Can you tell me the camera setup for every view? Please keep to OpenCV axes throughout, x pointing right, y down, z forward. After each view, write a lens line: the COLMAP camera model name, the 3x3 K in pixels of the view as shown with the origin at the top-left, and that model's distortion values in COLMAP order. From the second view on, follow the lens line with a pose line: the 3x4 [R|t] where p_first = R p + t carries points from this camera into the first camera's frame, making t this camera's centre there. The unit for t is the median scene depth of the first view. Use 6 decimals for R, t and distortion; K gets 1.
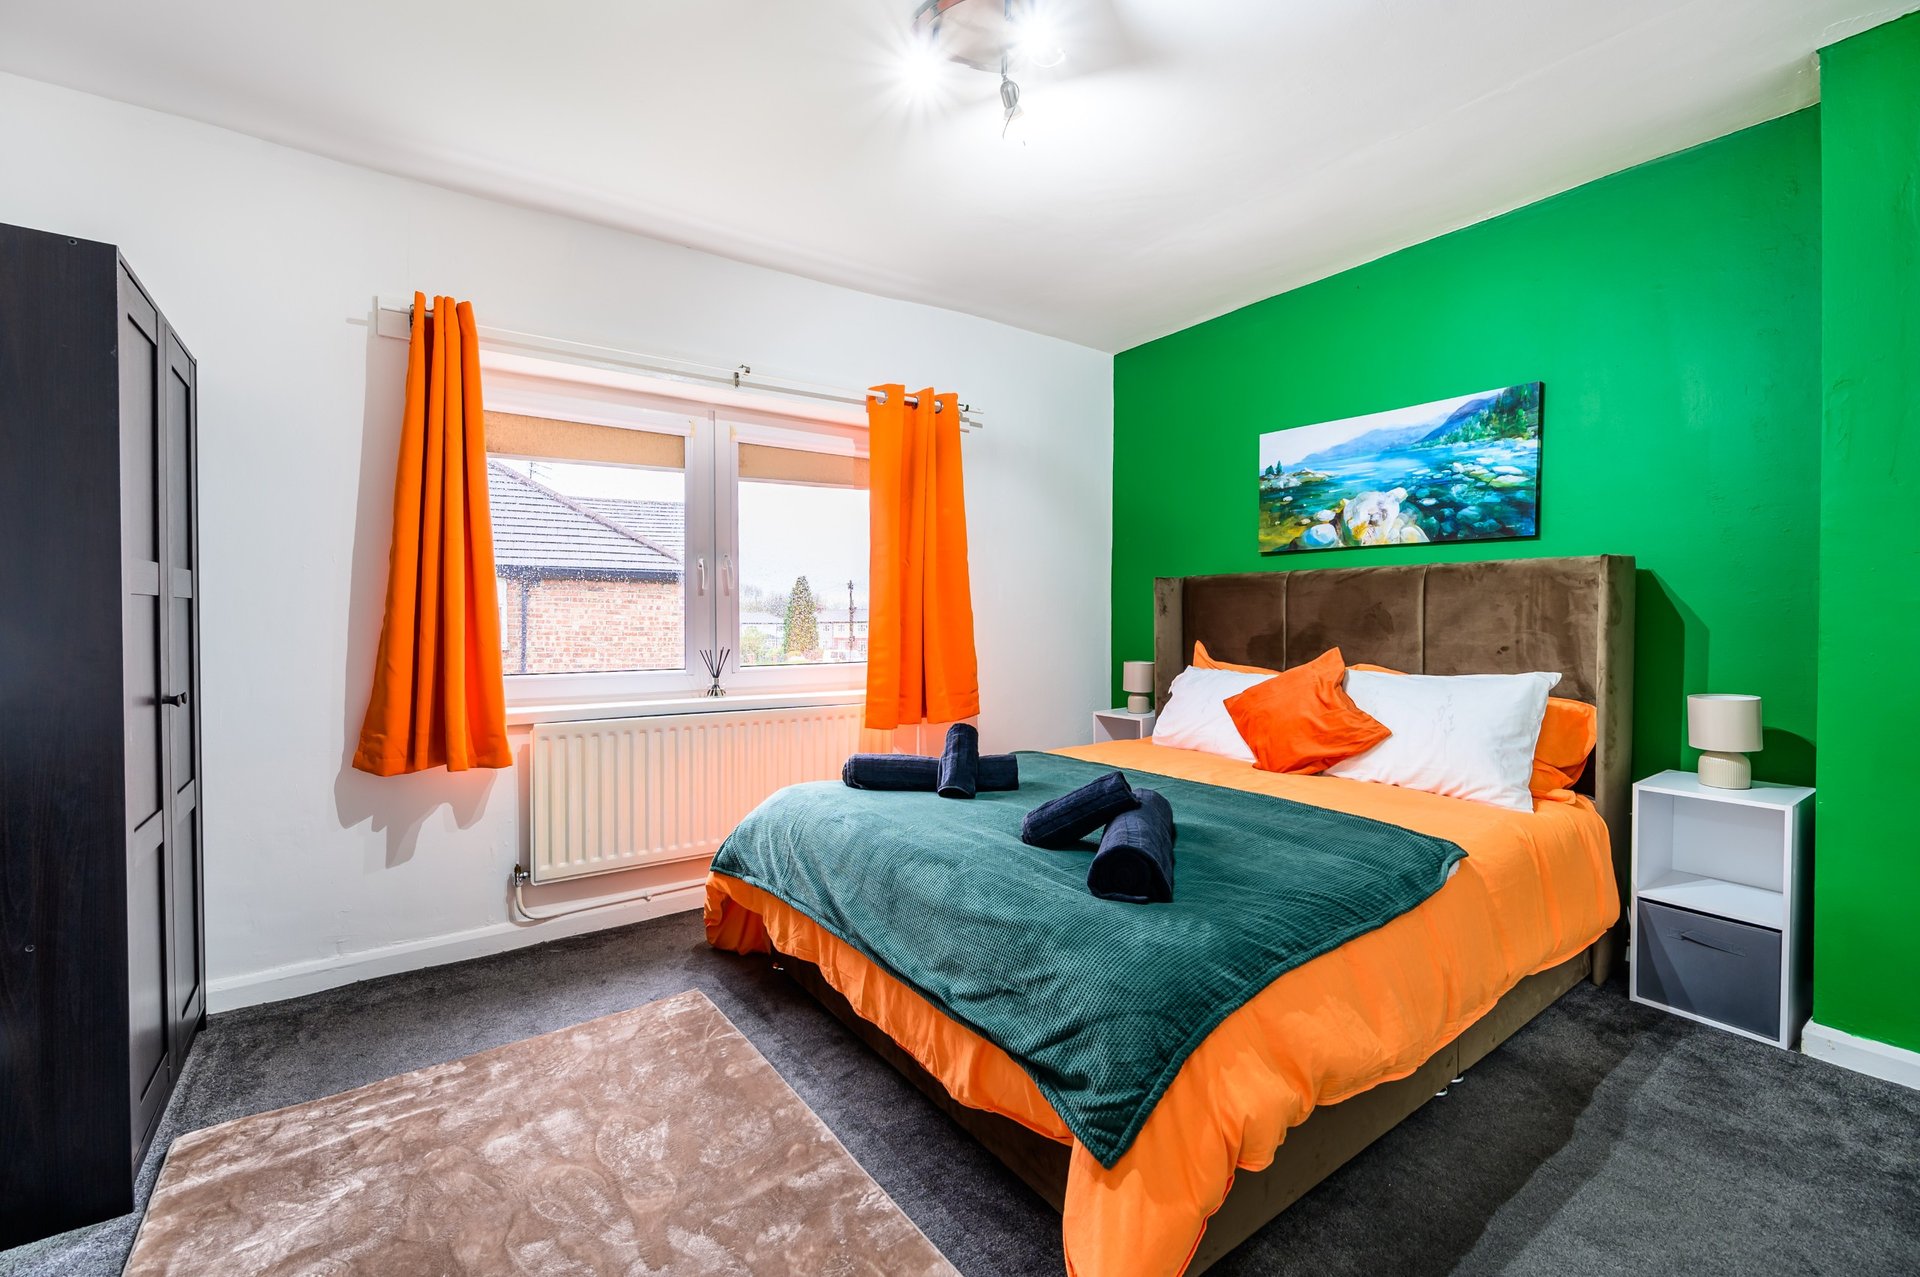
lens RADIAL K [[804.3, 0, 998.0], [0, 804.3, 631.5], [0, 0, 1]] dist [-0.000186, -0.000026]
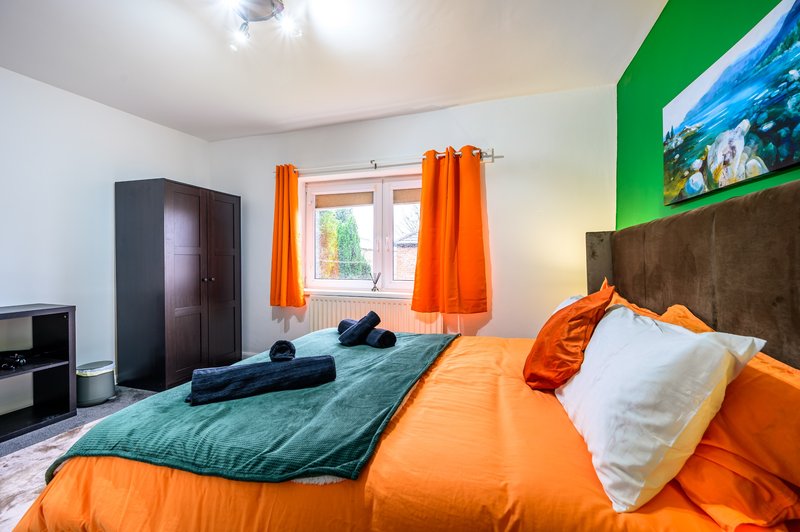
lens RADIAL K [[335.1, 0, 415.8], [0, 335.1, 263.1], [0, 0, 1]] dist [-0.000186, -0.000026]
pose [[0.597772, 0.004732, -0.801652, 0.570433], [-0.015006, 0.999873, -0.005288, -0.005064], [0.801525, 0.015190, 0.597768, 0.455933]]
